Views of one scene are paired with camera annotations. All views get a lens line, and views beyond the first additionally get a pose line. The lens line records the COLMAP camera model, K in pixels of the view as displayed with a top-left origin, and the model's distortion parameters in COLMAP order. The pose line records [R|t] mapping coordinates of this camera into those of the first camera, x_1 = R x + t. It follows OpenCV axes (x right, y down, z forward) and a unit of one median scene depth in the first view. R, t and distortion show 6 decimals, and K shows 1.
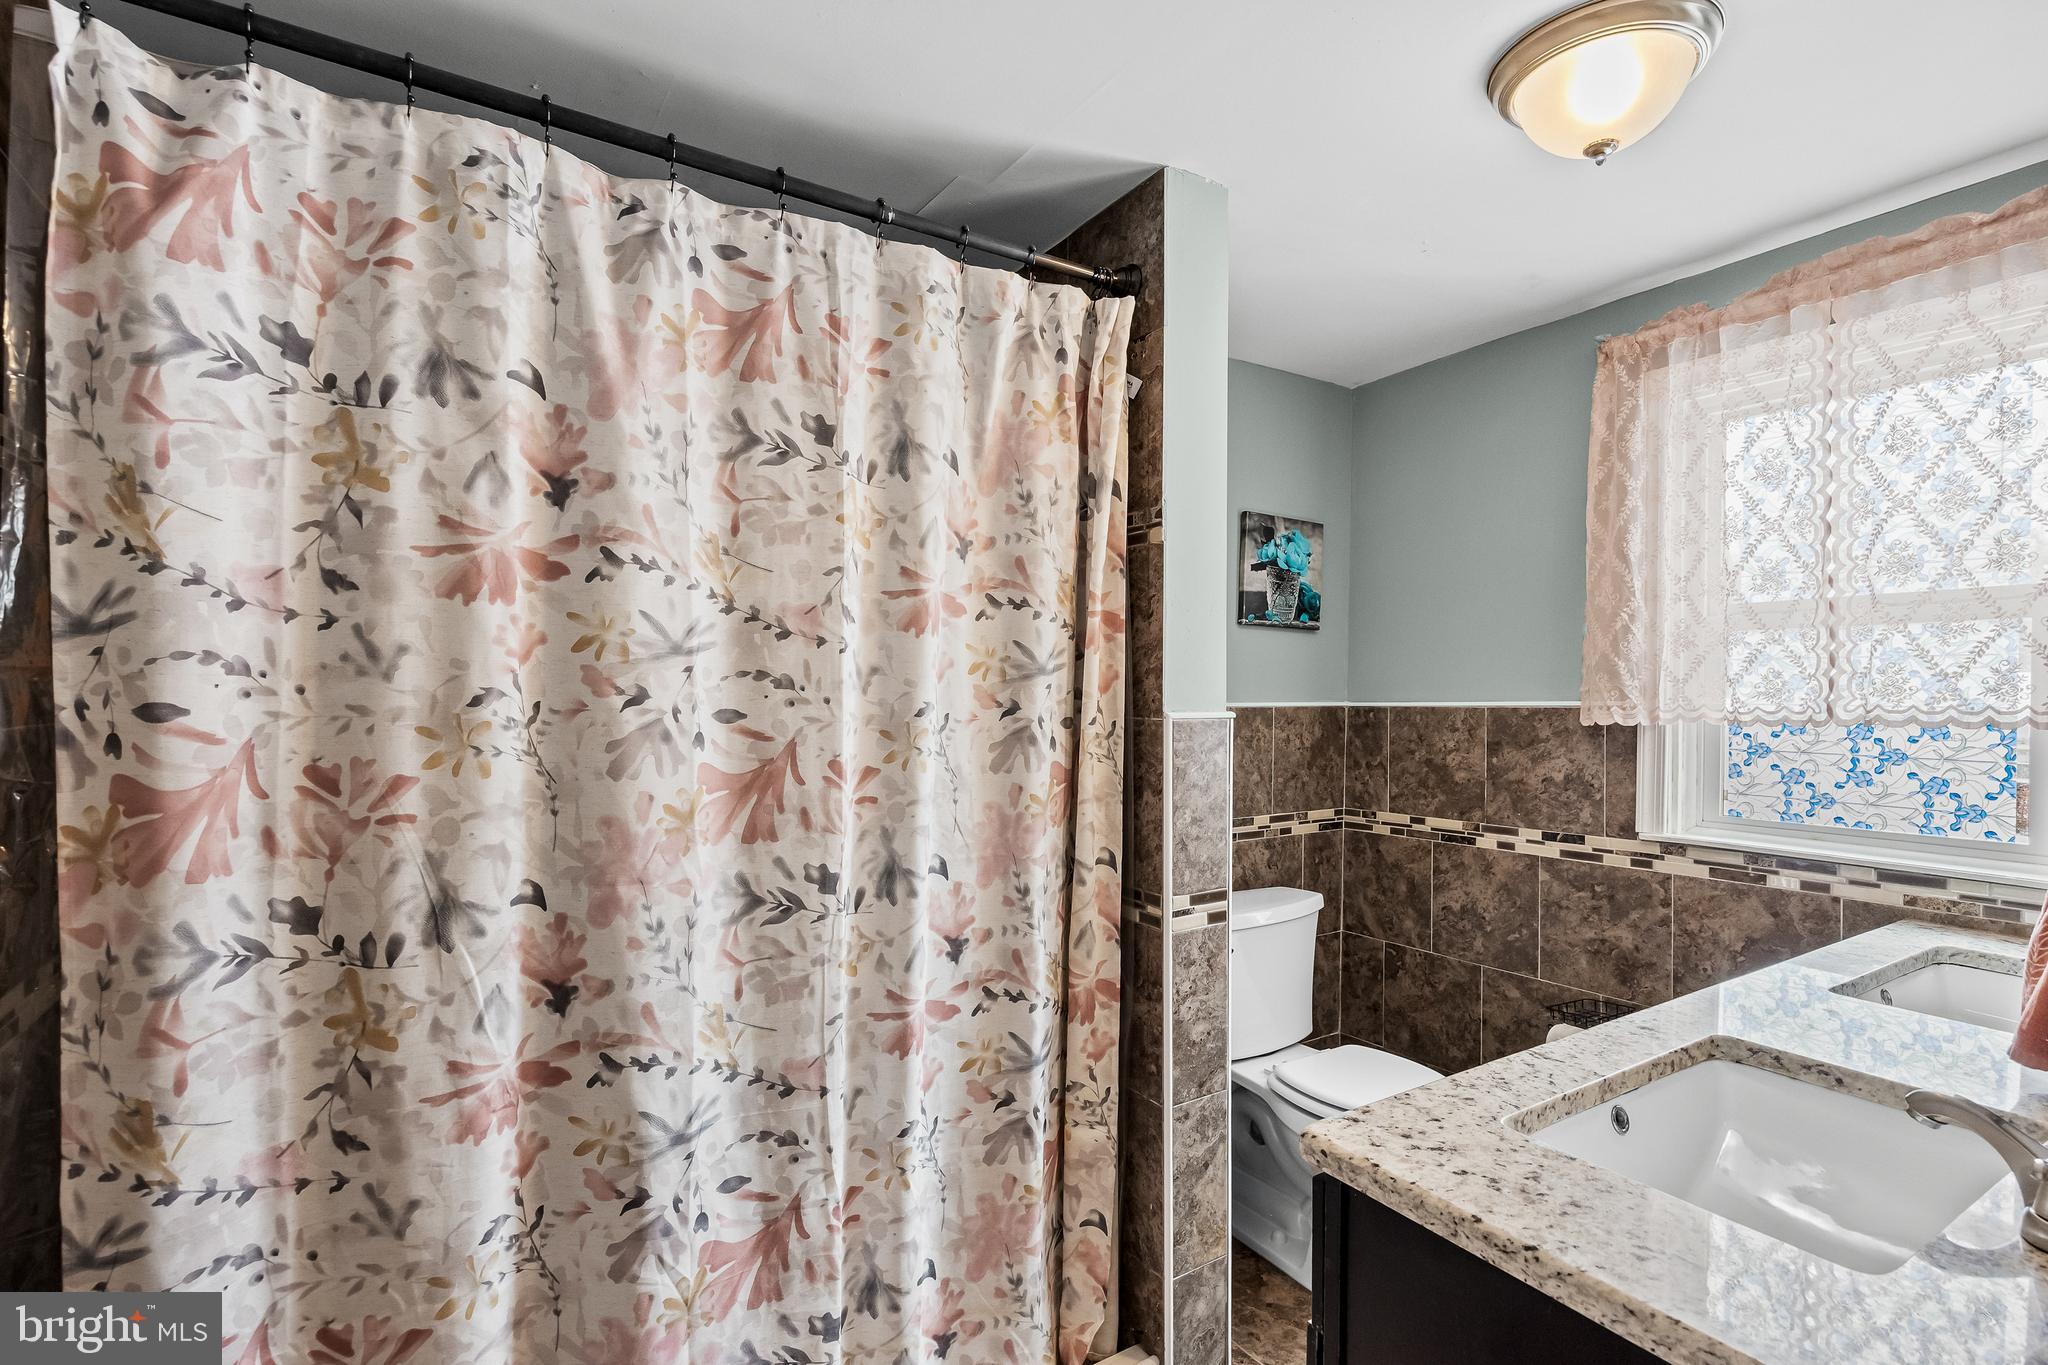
lens RADIAL K [[958.9, 0, 1024.7], [0, 958.9, 690.9], [0, 0, 1]] dist [-0.011427, 0.000120]
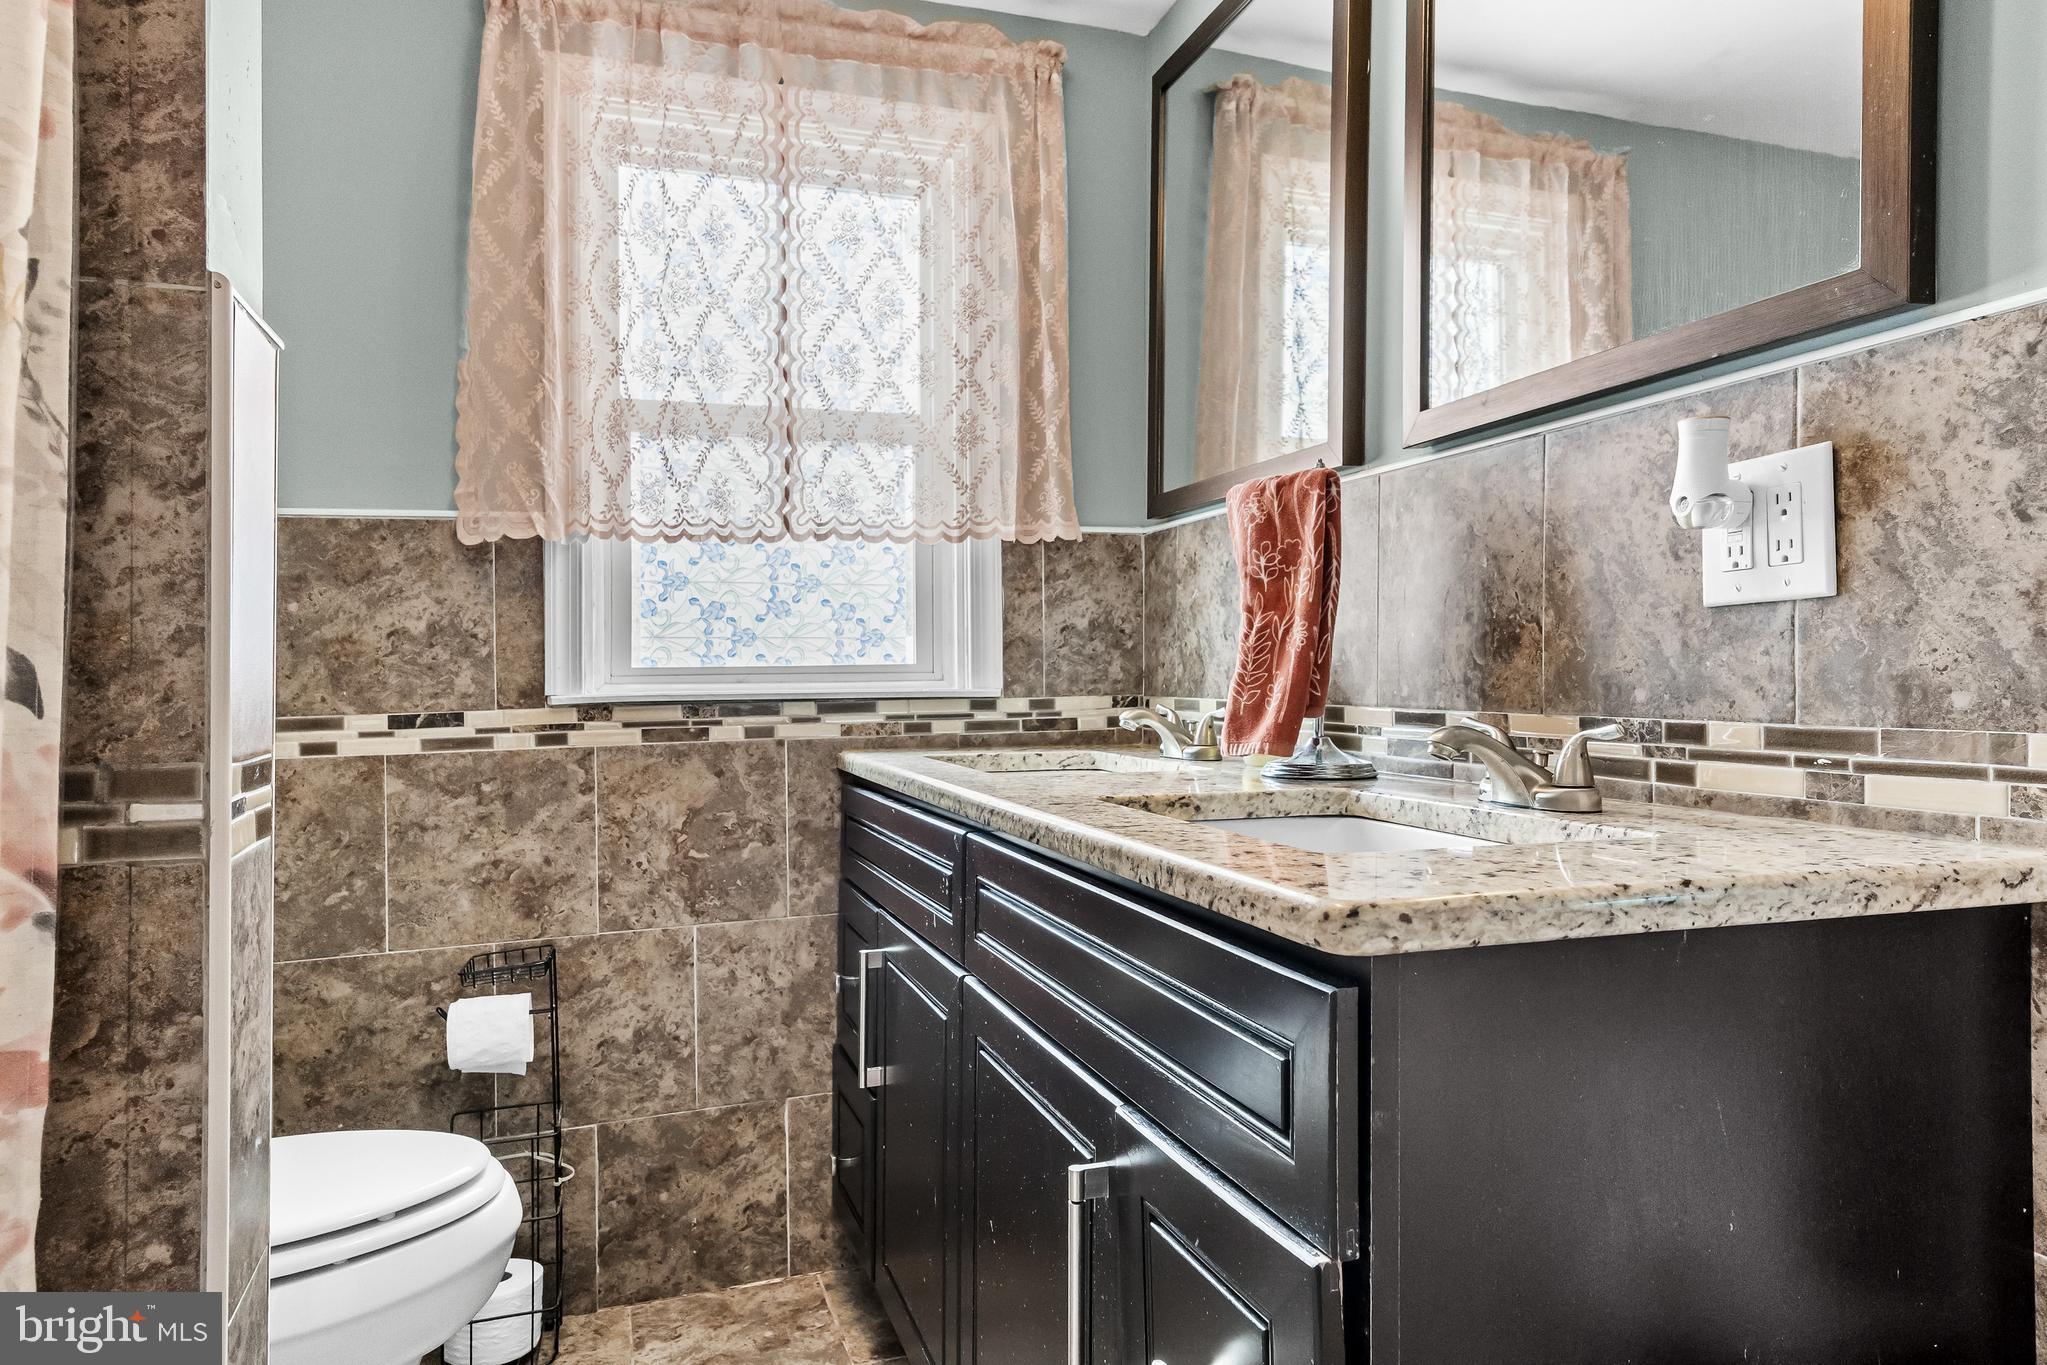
lens RADIAL K [[1281.3, 0, 1024.6], [0, 1281.3, 672.0], [0, 0, 1]] dist [0.022271, -0.001591]
pose [[0.217607, 0.006685, 0.976014, -0.215545], [0.010782, 0.999899, -0.009253, 0.145078], [-0.975977, 0.012537, 0.217513, 0.452235]]
